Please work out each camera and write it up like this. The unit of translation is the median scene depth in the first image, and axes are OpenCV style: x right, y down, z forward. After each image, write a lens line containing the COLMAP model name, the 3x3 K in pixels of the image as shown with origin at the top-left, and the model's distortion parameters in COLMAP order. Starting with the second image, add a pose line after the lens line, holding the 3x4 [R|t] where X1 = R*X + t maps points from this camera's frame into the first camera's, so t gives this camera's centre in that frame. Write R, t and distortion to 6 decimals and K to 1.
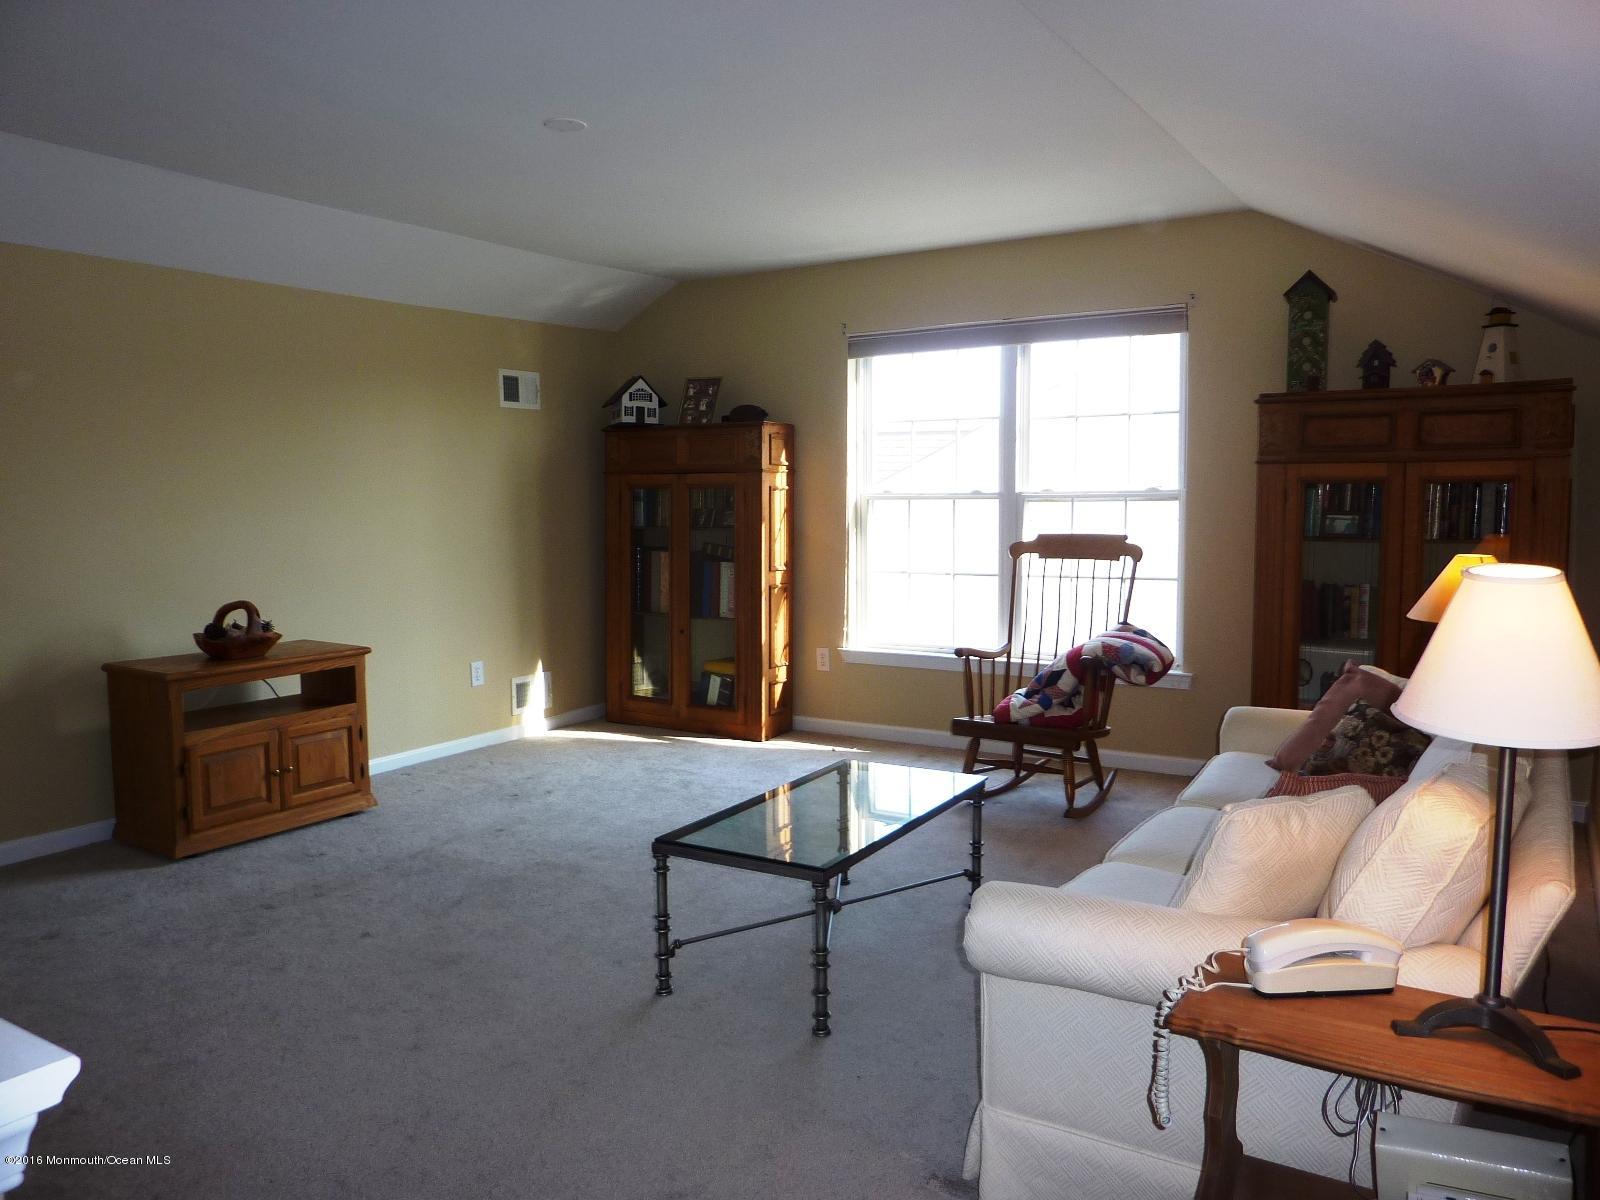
lens RADIAL K [[1185.3, 0, 796.8], [0, 1185.3, 595.4], [0, 0, 1]] dist [-0.013673, -0.025550]
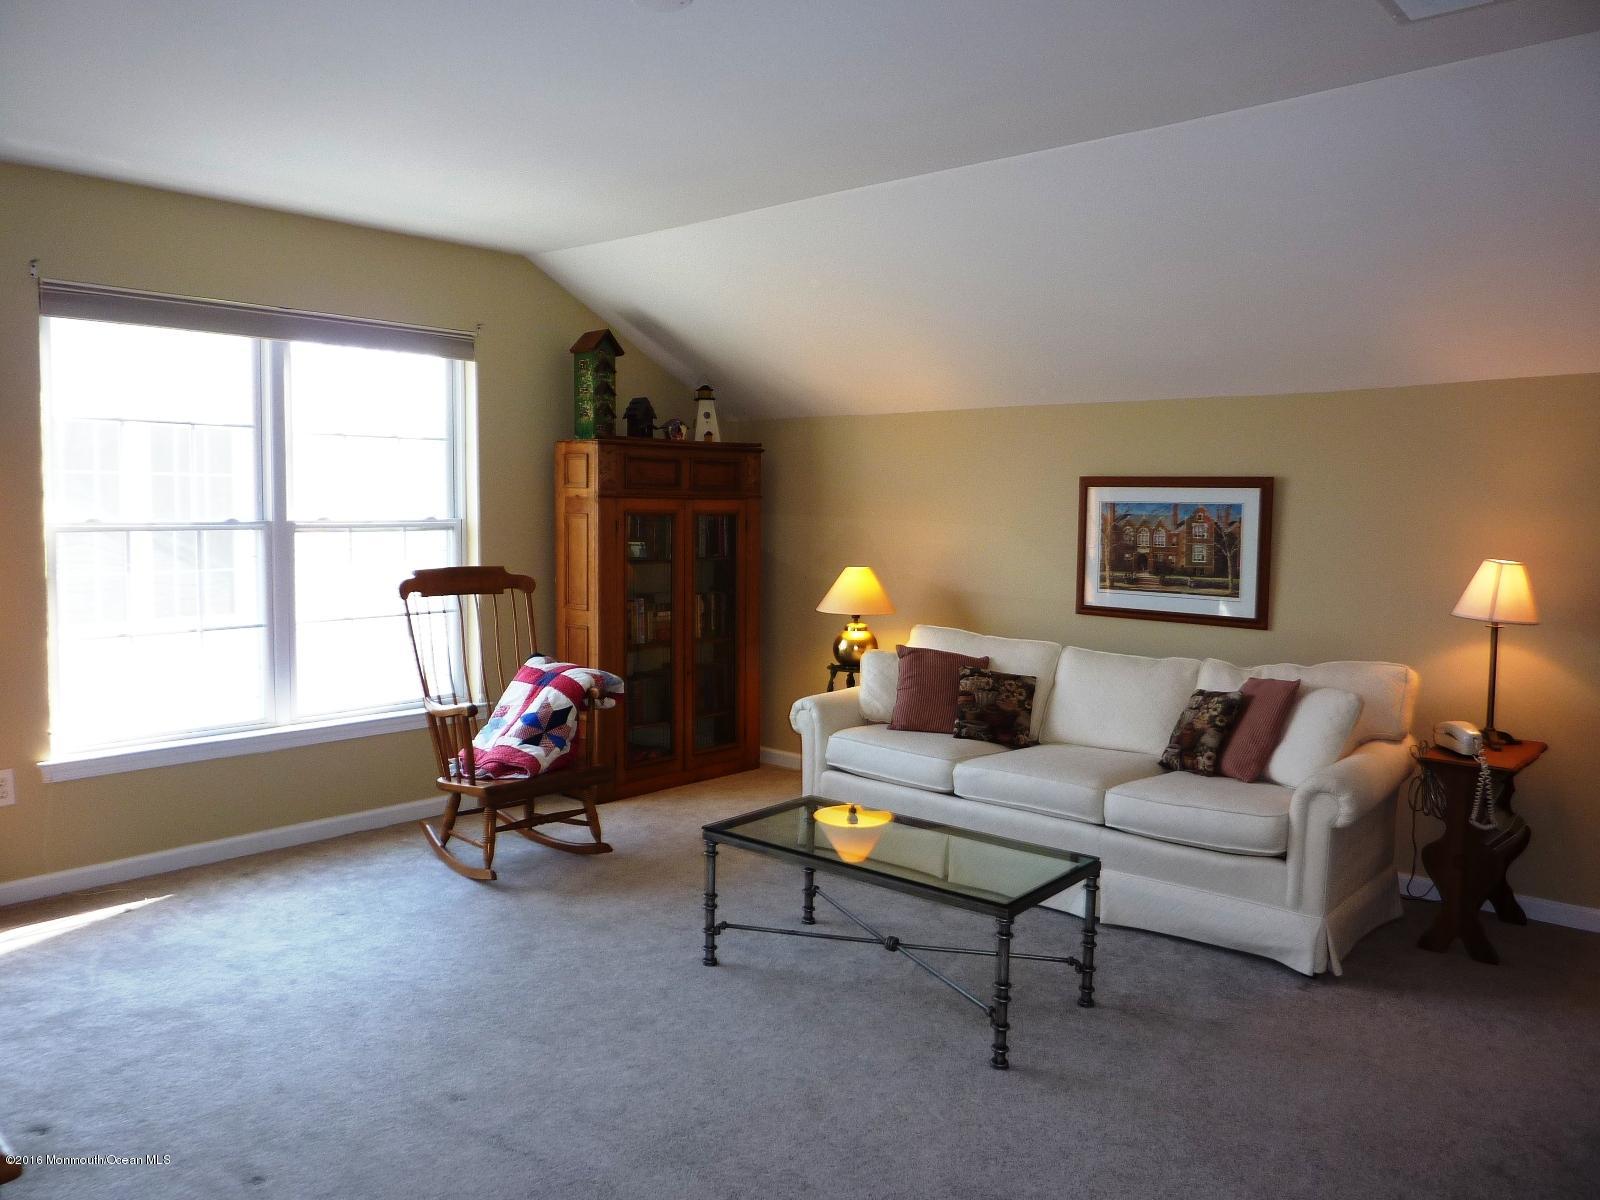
lens RADIAL K [[1185.3, 0, 797.3], [0, 1185.3, 605.3], [0, 0, 1]] dist [-0.013673, -0.025550]
pose [[0.157912, -0.069593, 0.984998, -0.648707], [0.076703, 0.995364, 0.058028, -0.057423], [-0.984470, 0.066389, 0.162518, 0.608813]]
